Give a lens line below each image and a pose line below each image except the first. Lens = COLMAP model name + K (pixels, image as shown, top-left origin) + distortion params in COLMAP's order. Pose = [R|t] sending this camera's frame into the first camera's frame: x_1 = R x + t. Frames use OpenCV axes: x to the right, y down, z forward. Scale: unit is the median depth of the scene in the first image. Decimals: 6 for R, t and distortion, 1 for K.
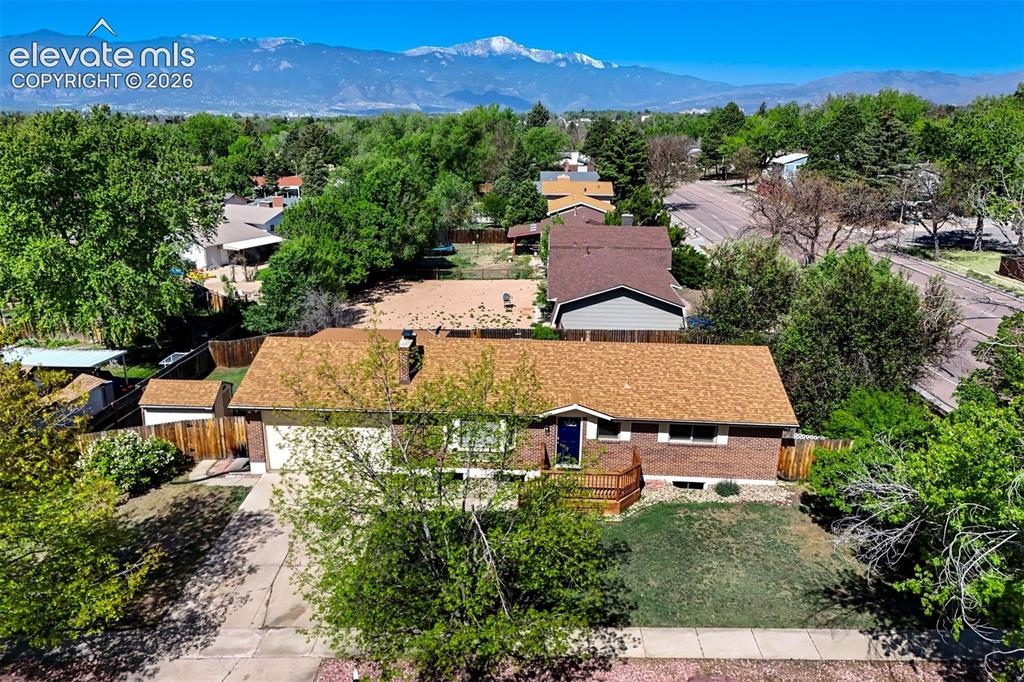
lens RADIAL K [[754.3, 0, 514.9], [0, 754.3, 373.1], [0, 0, 1]] dist [0.058678, -0.046533]
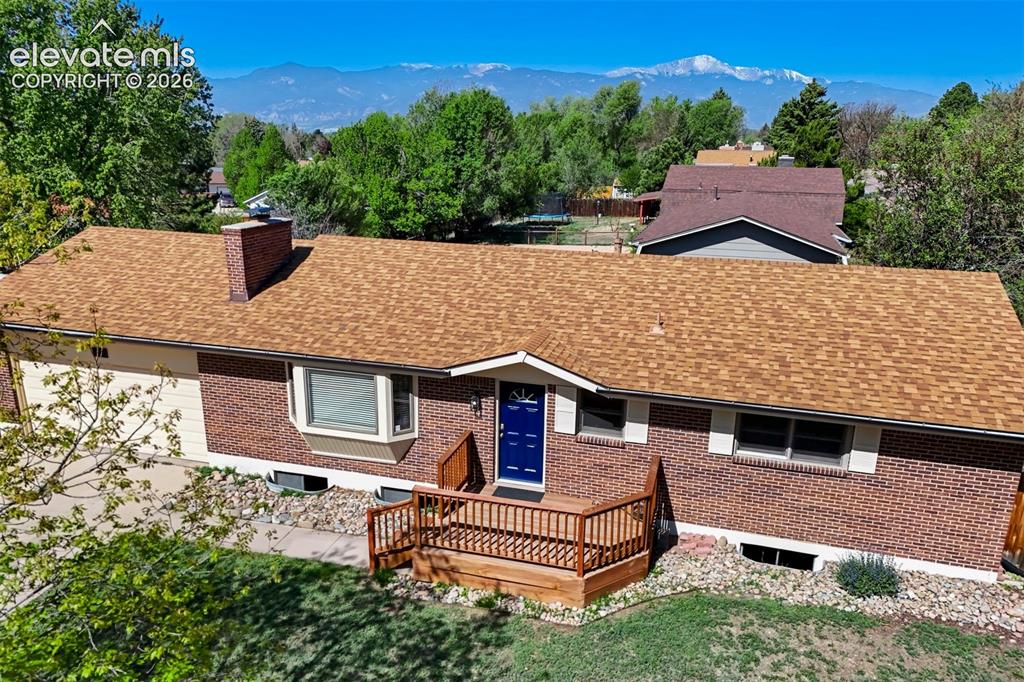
lens RADIAL K [[754.3, 0, 511.4], [0, 754.3, 374.2], [0, 0, 1]] dist [0.058678, -0.046533]
pose [[0.969394, 0.071801, -0.234777, 0.173988], [-0.077187, 0.996921, -0.013822, 0.058720], [0.233062, 0.031521, 0.971951, 0.520037]]
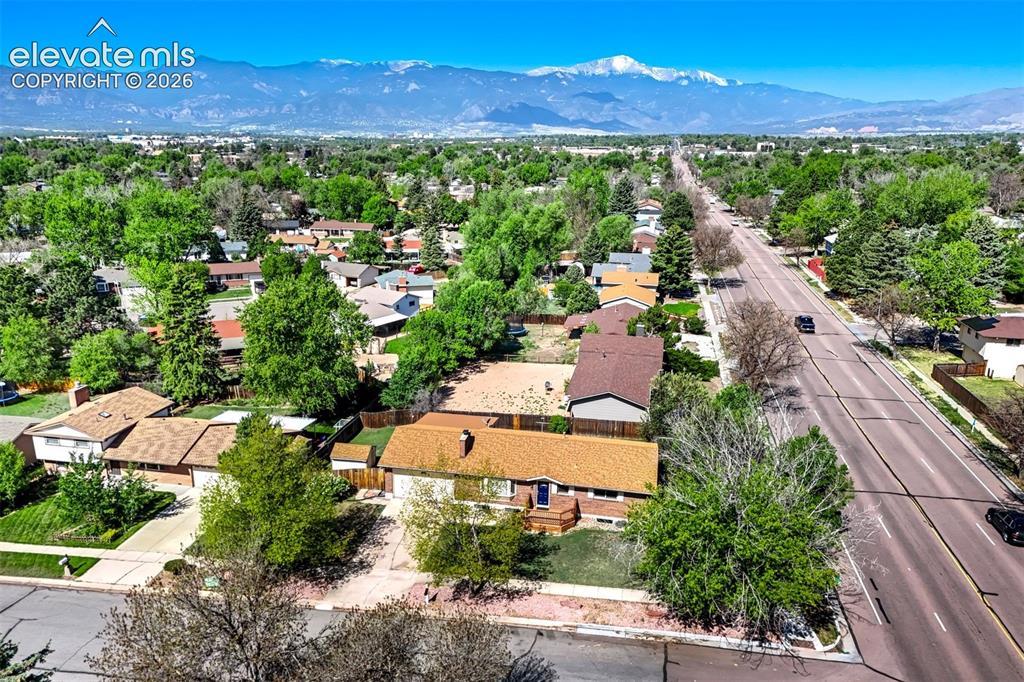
lens RADIAL K [[754.3, 0, 511.0], [0, 754.3, 371.4], [0, 0, 1]] dist [0.058678, -0.046533]
pose [[0.988439, 0.047705, -0.143917, 0.251933], [-0.051066, 0.998500, -0.019751, -0.179314], [0.142759, 0.026872, 0.989393, -0.938423]]
